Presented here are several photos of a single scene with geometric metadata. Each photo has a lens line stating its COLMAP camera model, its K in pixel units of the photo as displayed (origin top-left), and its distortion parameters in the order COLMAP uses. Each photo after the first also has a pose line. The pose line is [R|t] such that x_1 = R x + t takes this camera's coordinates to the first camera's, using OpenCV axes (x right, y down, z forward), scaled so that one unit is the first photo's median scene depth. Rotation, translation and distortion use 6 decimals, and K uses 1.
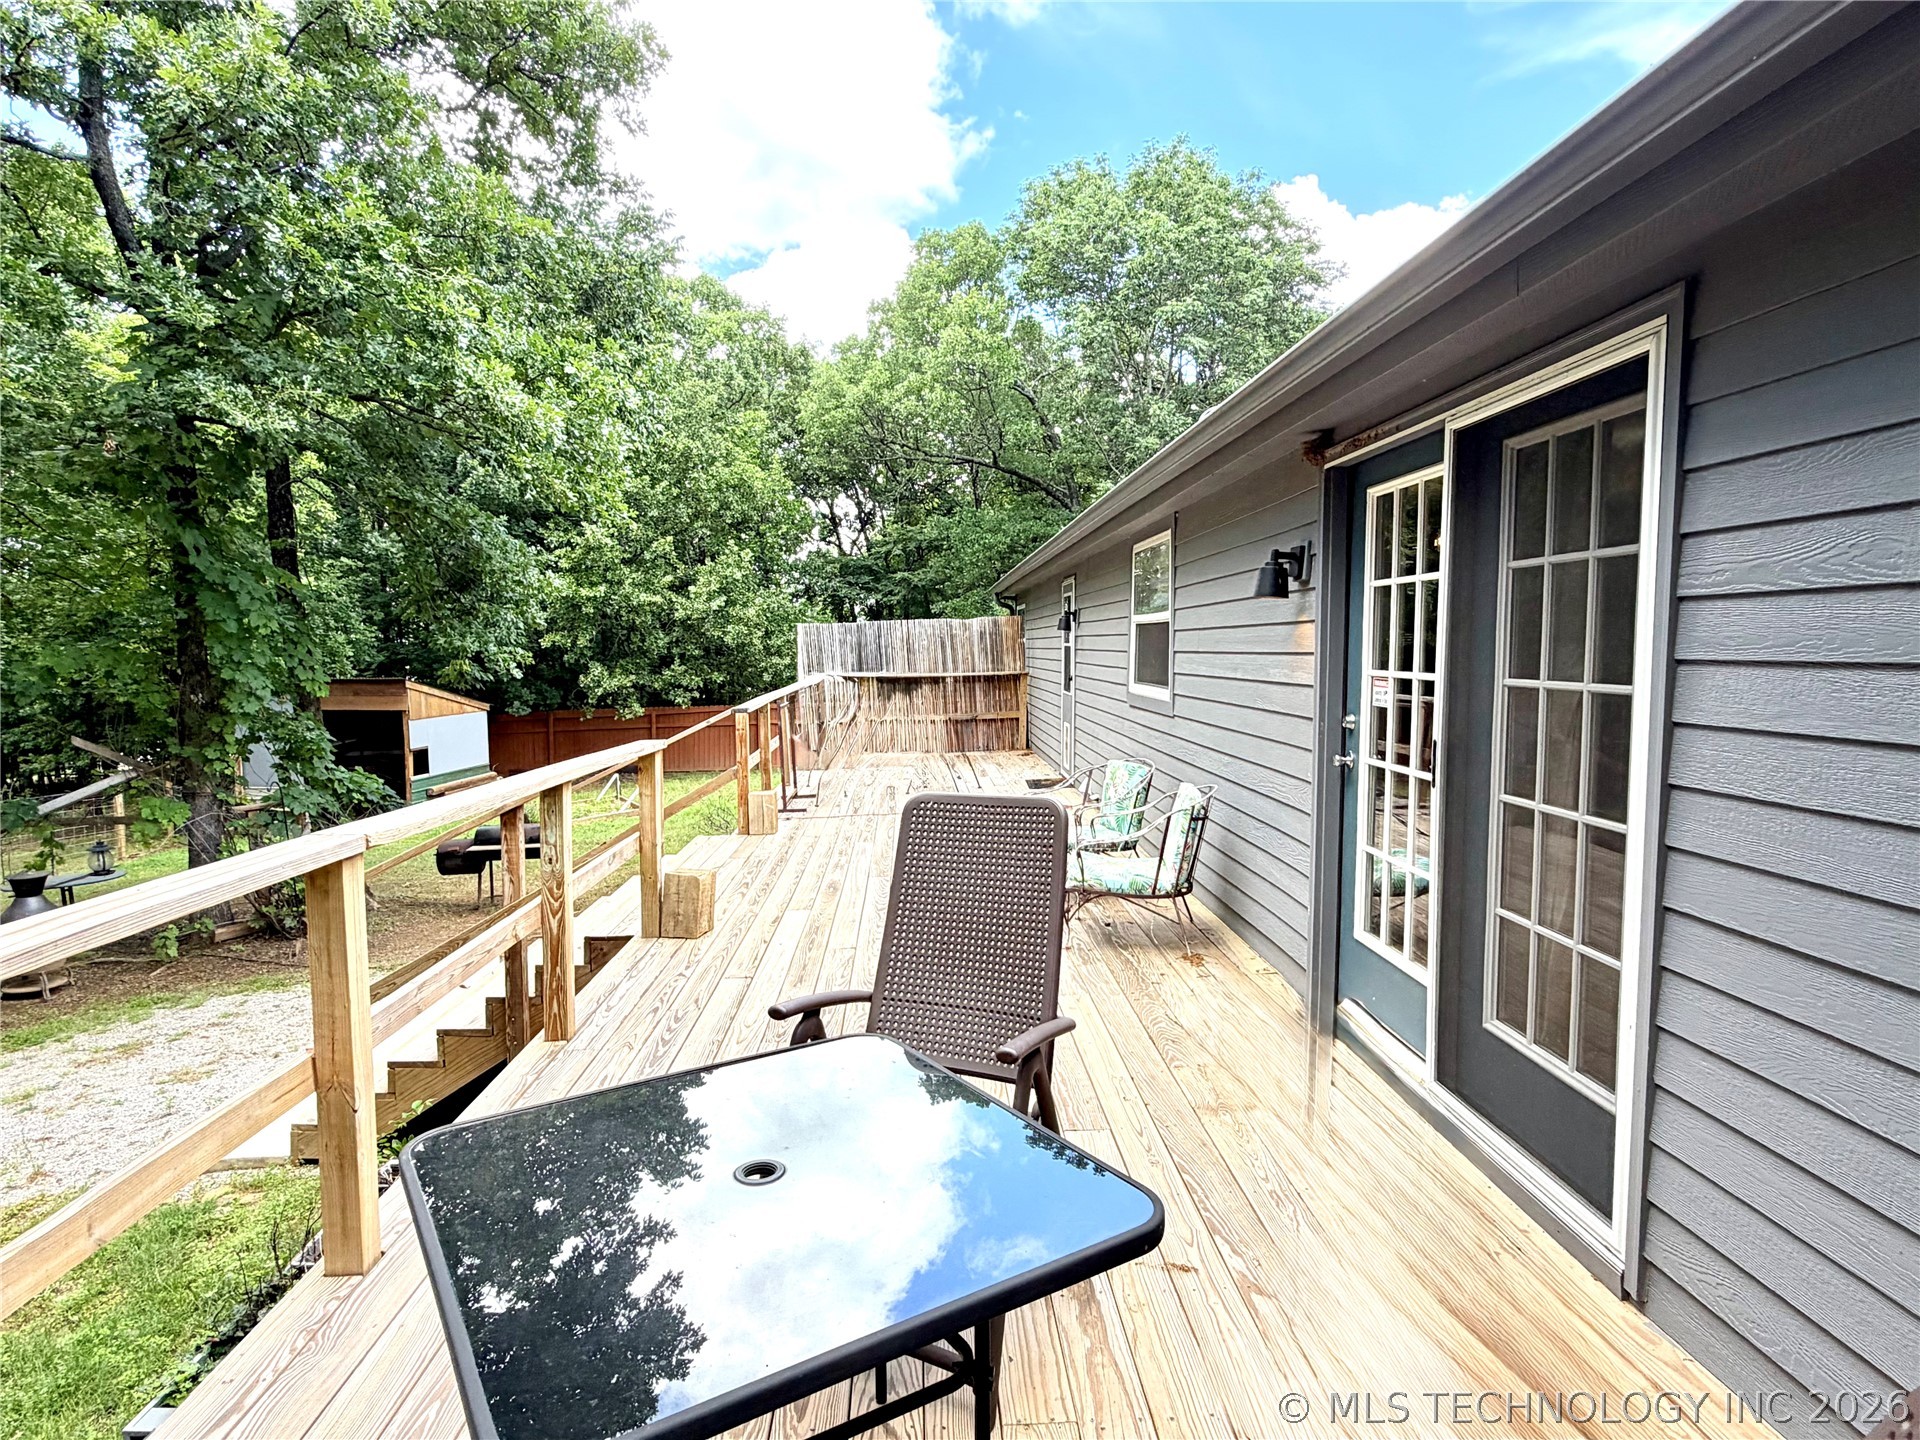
lens RADIAL K [[1063.2, 0, 955.7], [0, 1063.2, 723.7], [0, 0, 1]] dist [0.013234, -0.005149]
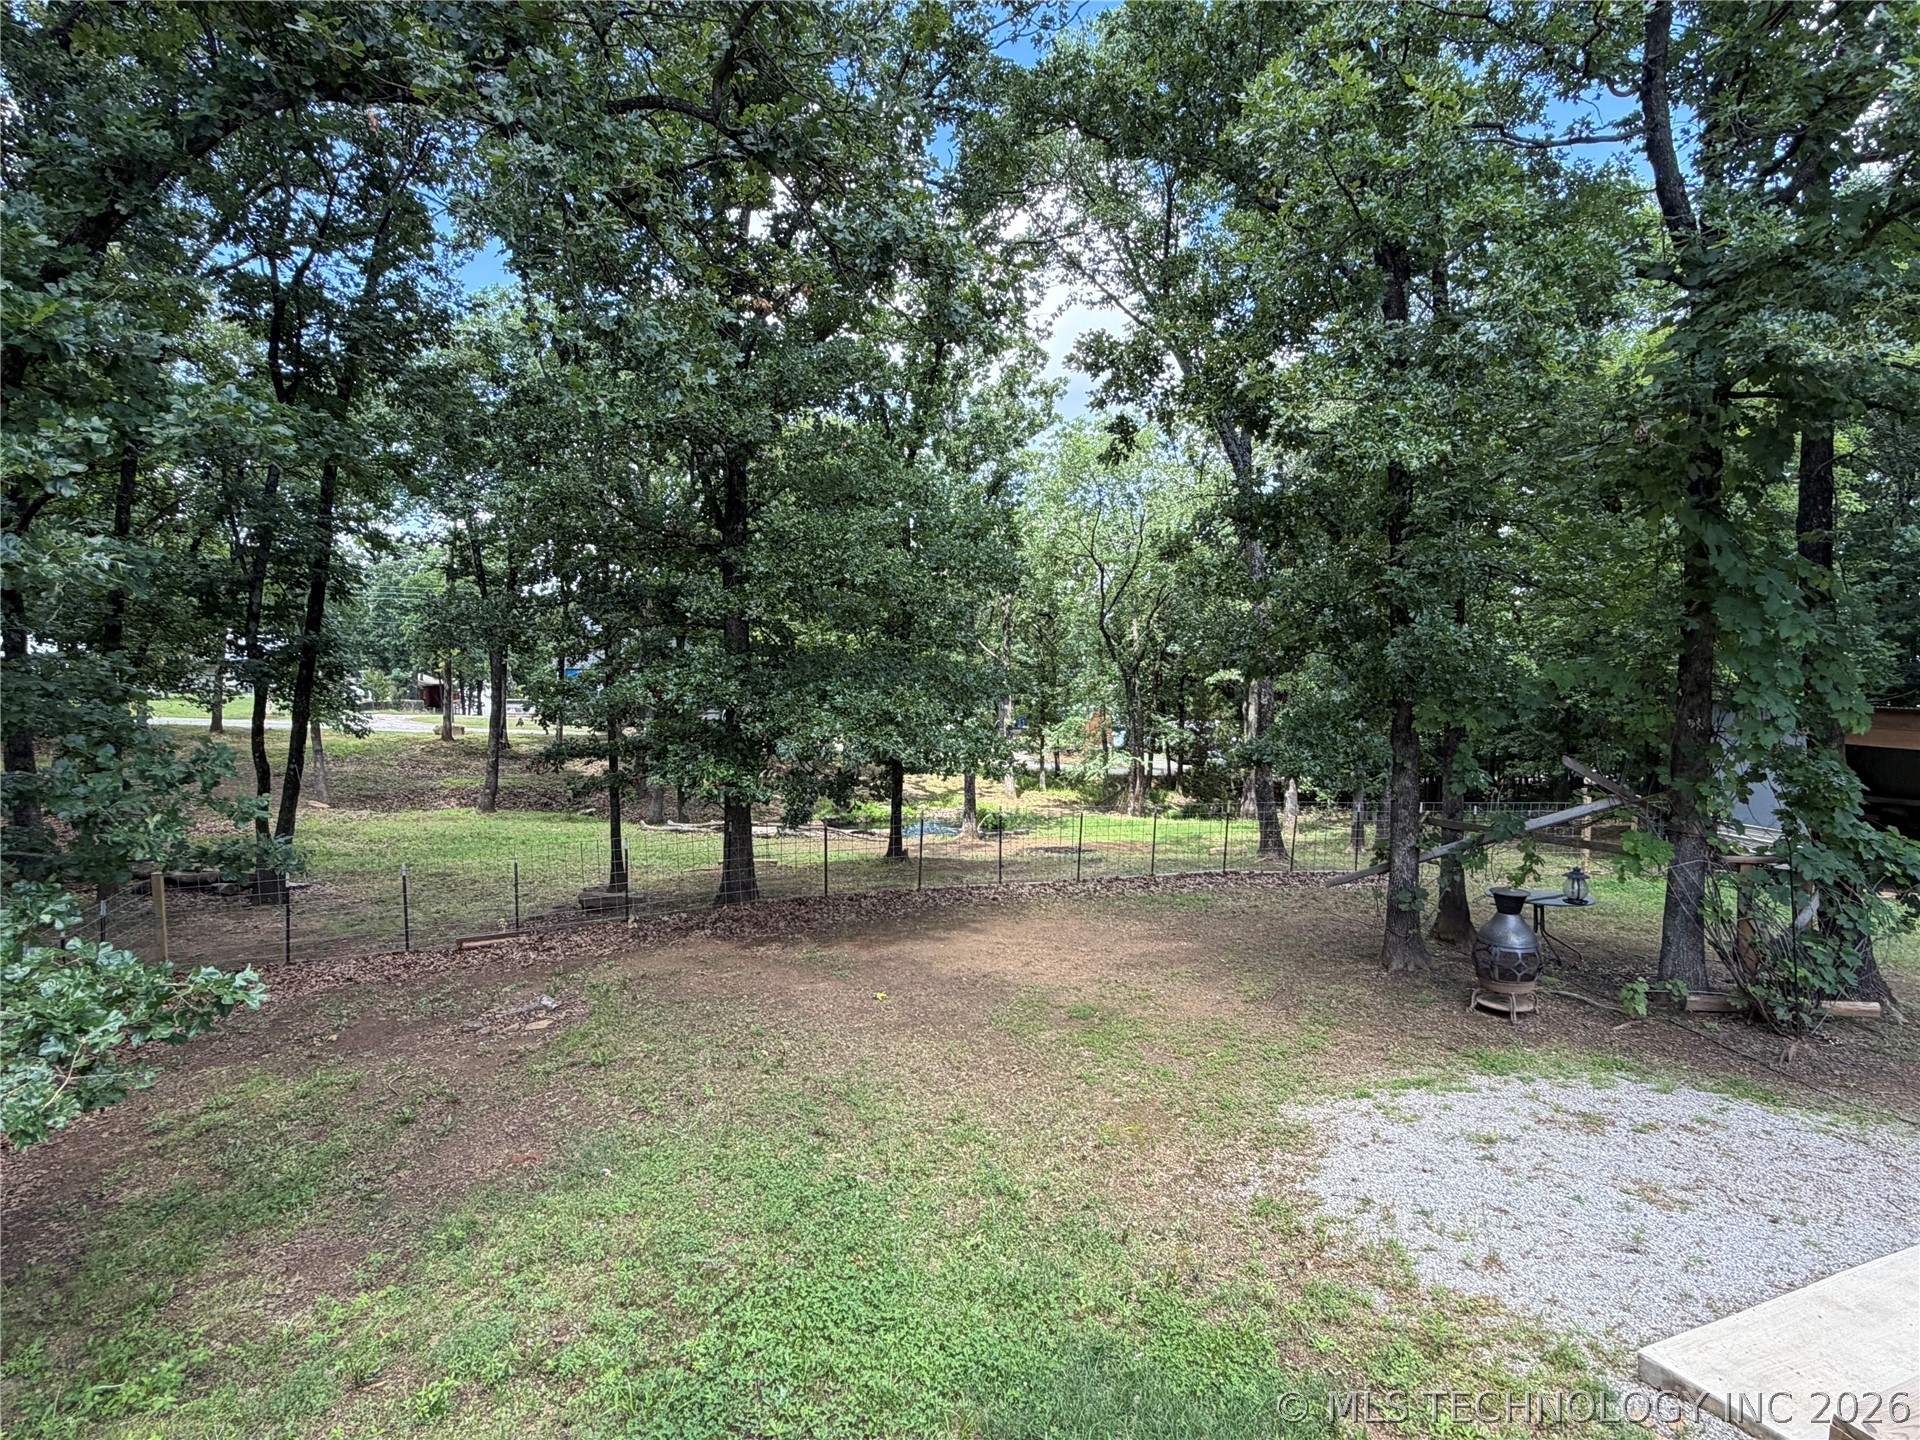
lens RADIAL K [[1063.2, 0, 955.4], [0, 1063.2, 721.3], [0, 0, 1]] dist [0.013234, -0.005149]
pose [[0.362831, 0.064231, -0.929639, -0.127349], [-0.083143, 0.995874, 0.036357, -0.007024], [0.928138, 0.064101, 0.366674, 0.133498]]
